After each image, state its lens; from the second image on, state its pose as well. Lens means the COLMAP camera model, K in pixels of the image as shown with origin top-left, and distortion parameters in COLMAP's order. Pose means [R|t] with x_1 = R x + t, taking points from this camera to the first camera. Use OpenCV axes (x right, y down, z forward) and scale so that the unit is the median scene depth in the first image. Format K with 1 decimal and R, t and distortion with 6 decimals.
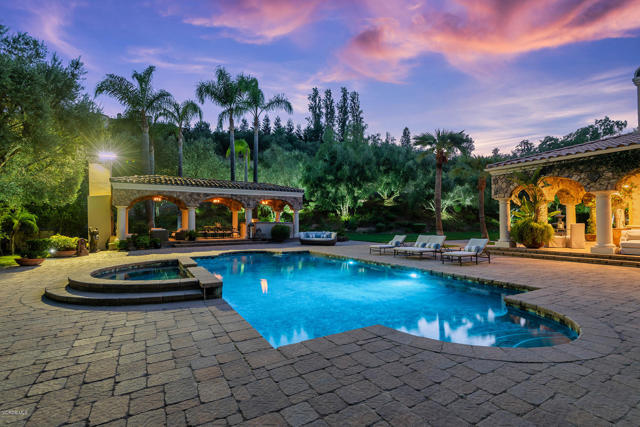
lens RADIAL K [[292.3, 0, 321.9], [0, 292.3, 216.7], [0, 0, 1]] dist [0.012475, -0.003910]
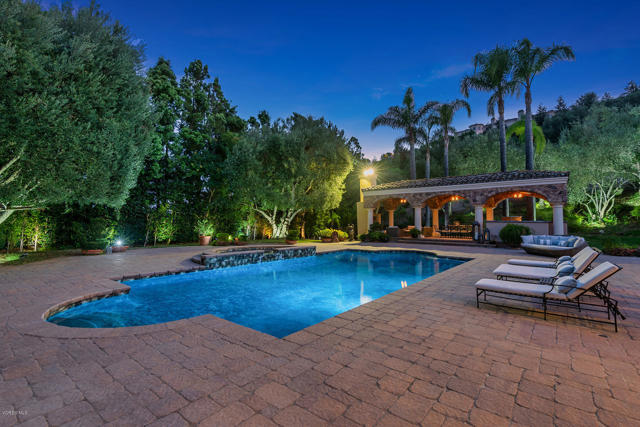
lens RADIAL K [[292.3, 0, 316.2], [0, 292.3, 209.3], [0, 0, 1]] dist [0.012475, -0.003910]
pose [[0.378858, -0.035147, -0.924787, 0.345383], [0.010071, 0.999376, -0.033856, 0.008844], [0.925400, 0.003513, 0.378976, 0.228146]]
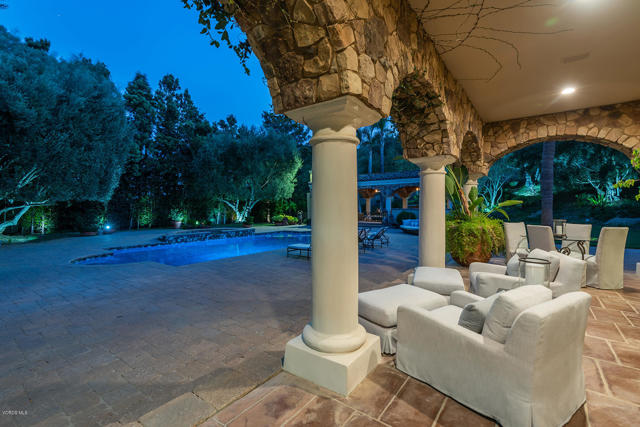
lens RADIAL K [[292.3, 0, 322.8], [0, 292.3, 209.2], [0, 0, 1]] dist [0.012475, -0.003910]
pose [[0.410957, 0.014255, -0.911543, 0.639561], [0.015040, 0.999636, 0.022413, -0.007582], [0.911531, -0.022920, 0.410593, 0.296615]]
